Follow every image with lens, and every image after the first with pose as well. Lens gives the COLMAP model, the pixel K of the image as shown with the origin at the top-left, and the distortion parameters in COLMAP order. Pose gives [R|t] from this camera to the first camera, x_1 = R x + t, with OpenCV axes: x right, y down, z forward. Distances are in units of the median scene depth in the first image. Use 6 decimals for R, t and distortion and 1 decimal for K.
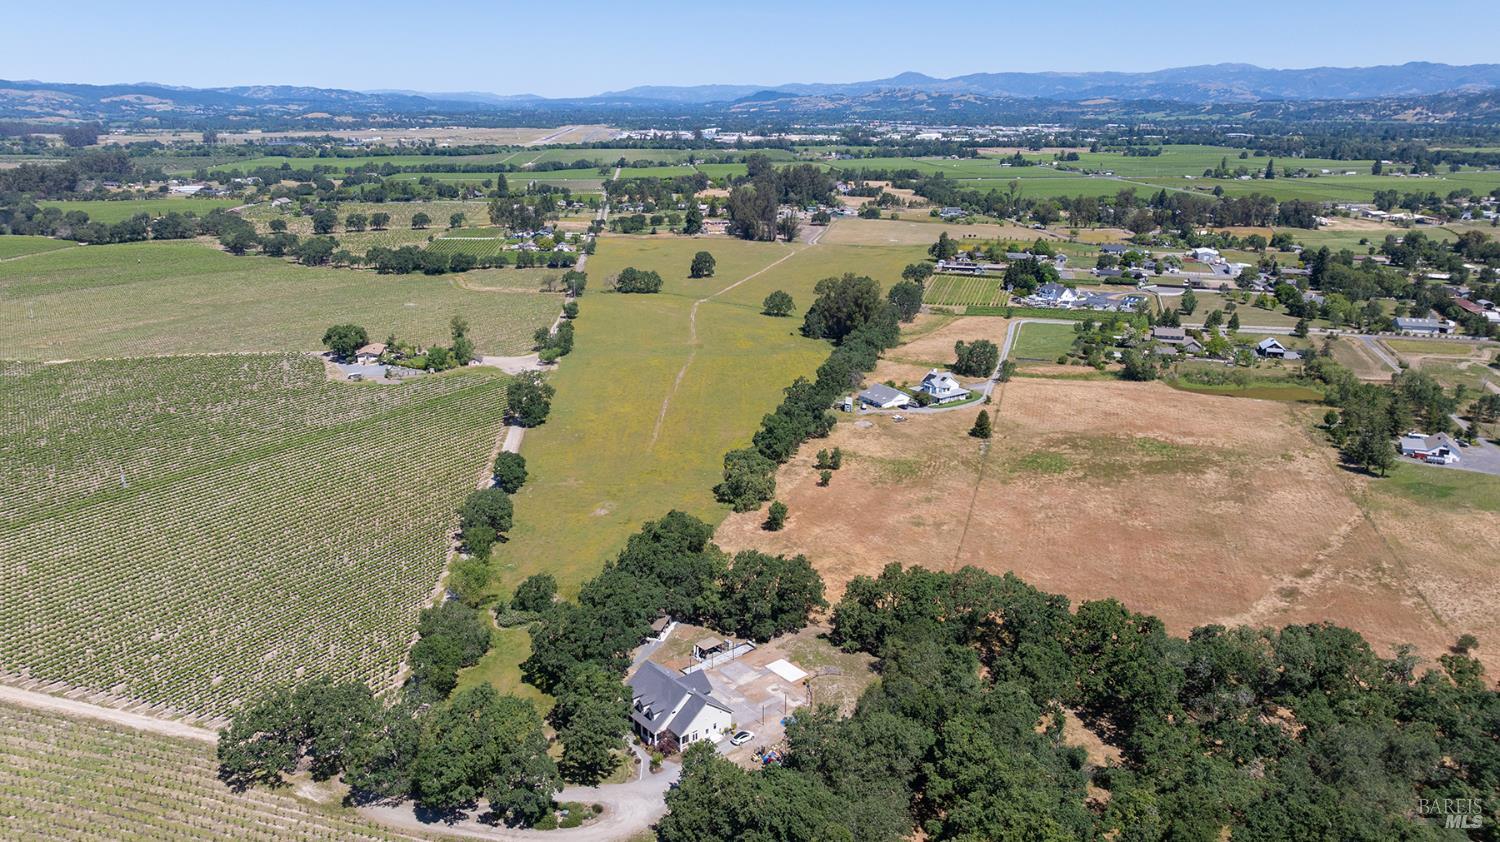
lens RADIAL K [[1039.1, 0, 752.8], [0, 1039.1, 407.2], [0, 0, 1]] dist [-0.035568, 0.030094]
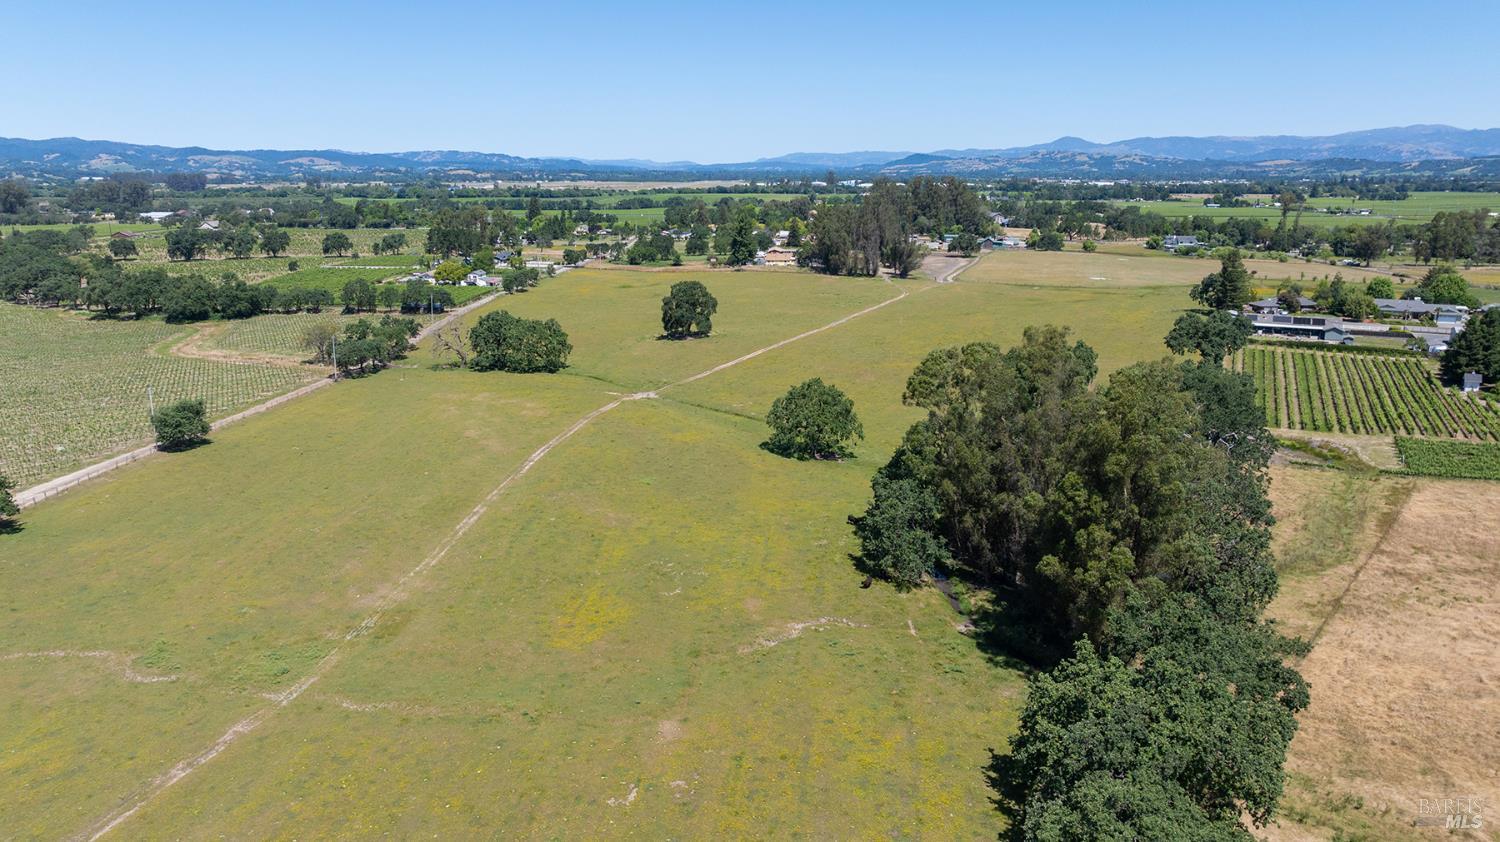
lens RADIAL K [[1039.1, 0, 758.2], [0, 1039.1, 425.1], [0, 0, 1]] dist [-0.035568, 0.030094]
pose [[0.990542, 0.030744, -0.133722, 0.033290], [-0.036638, 0.998452, -0.041845, -0.053333], [0.132229, 0.046349, 0.990135, 0.427682]]
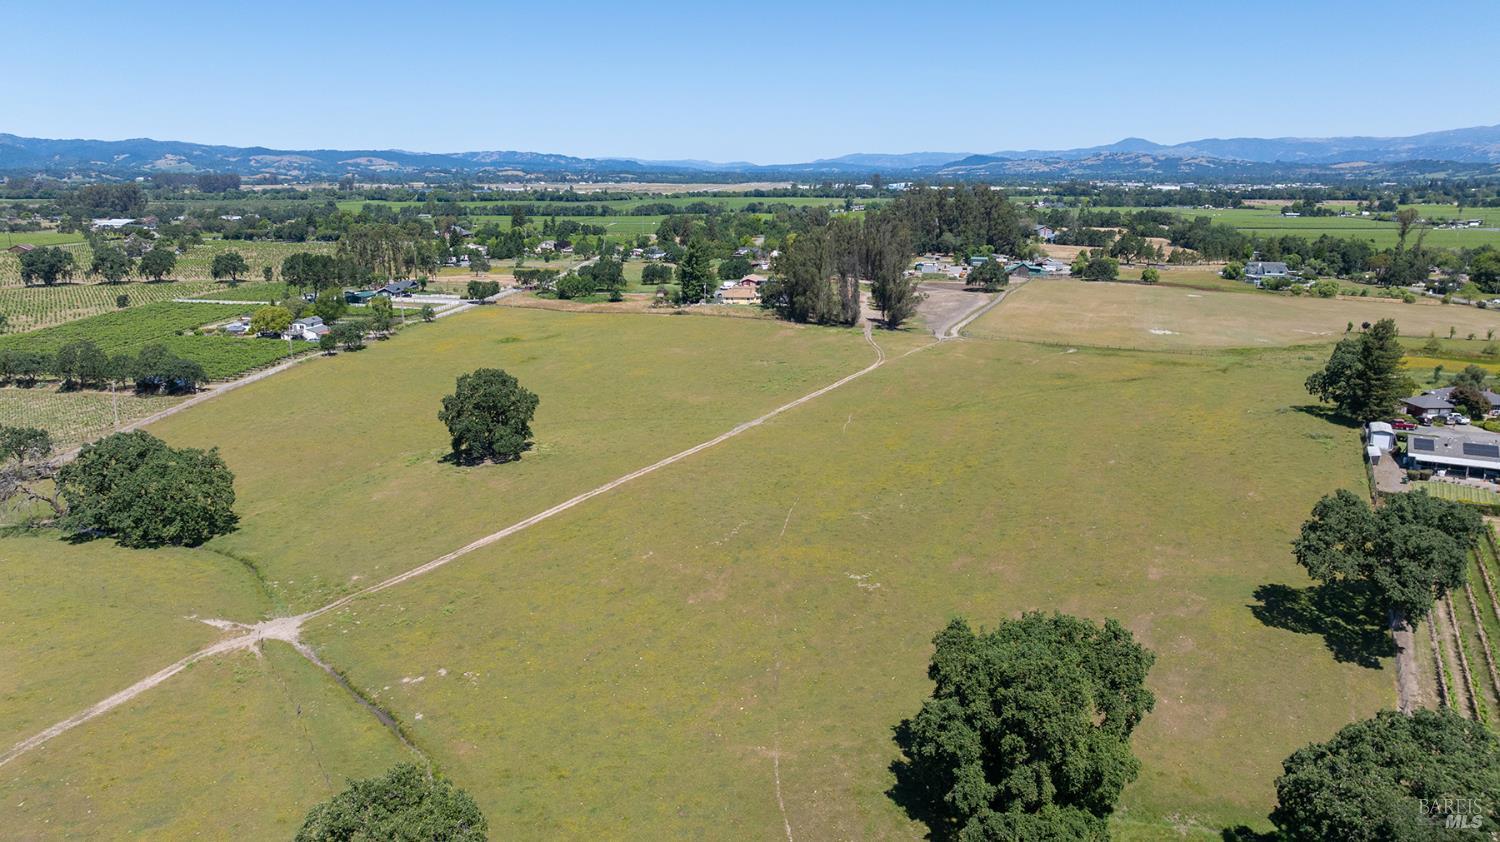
lens RADIAL K [[1039.1, 0, 758.1], [0, 1039.1, 429.6], [0, 0, 1]] dist [-0.035568, 0.030094]
pose [[0.981611, 0.046103, -0.185244, 0.057712], [-0.053682, 0.997905, -0.036103, -0.097342], [0.183191, 0.045384, 0.982029, 0.563620]]
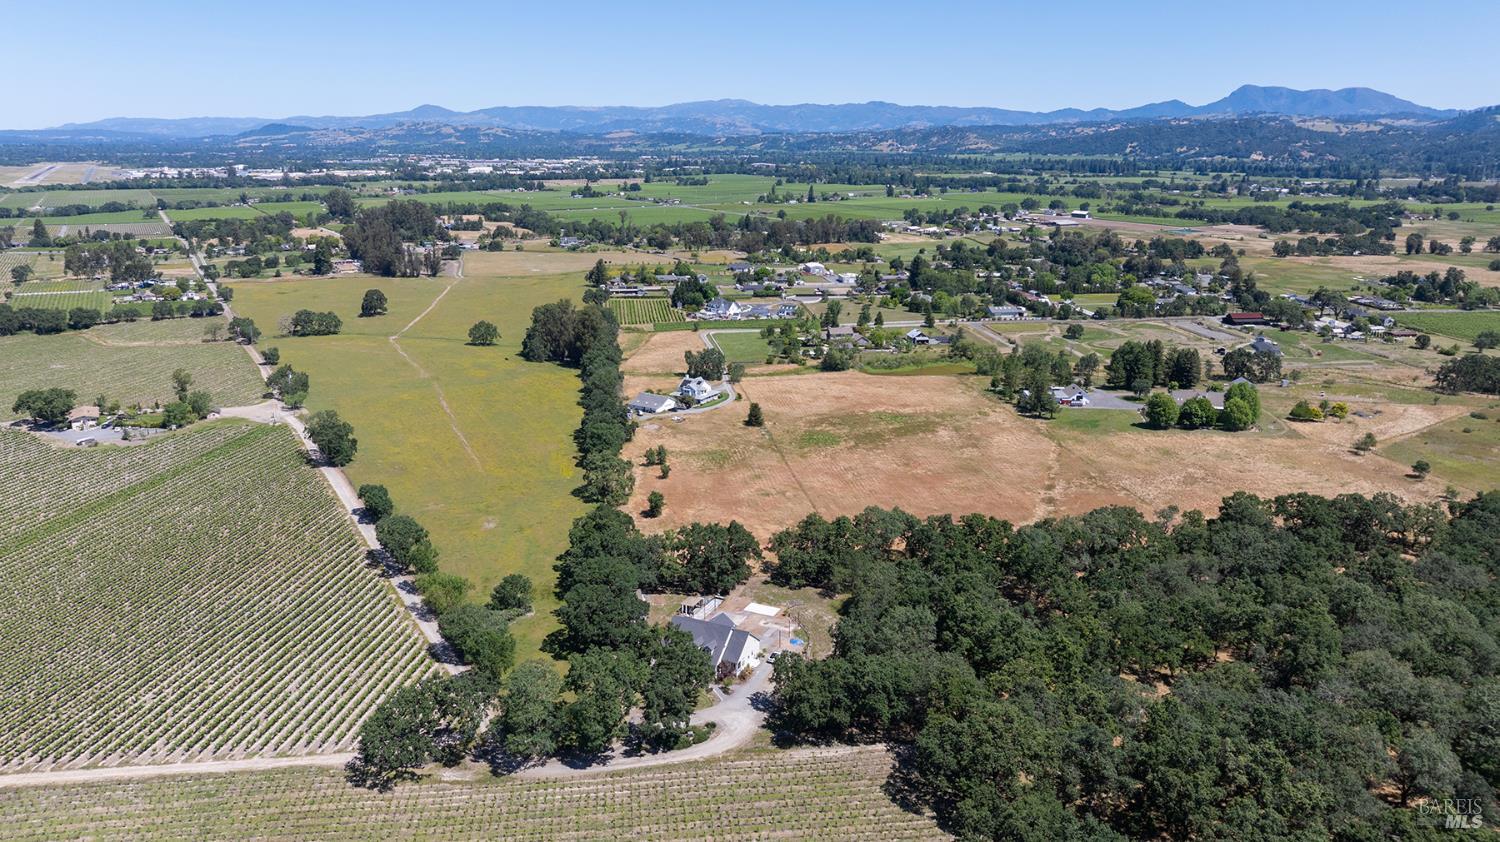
lens RADIAL K [[1039.1, 0, 744.1], [0, 1039.1, 422.2], [0, 0, 1]] dist [-0.035568, 0.030094]
pose [[0.908937, -0.107627, 0.402803, -0.104682], [0.114158, 0.993432, 0.007840, 0.005548], [-0.401001, 0.038857, 0.915253, -0.025991]]
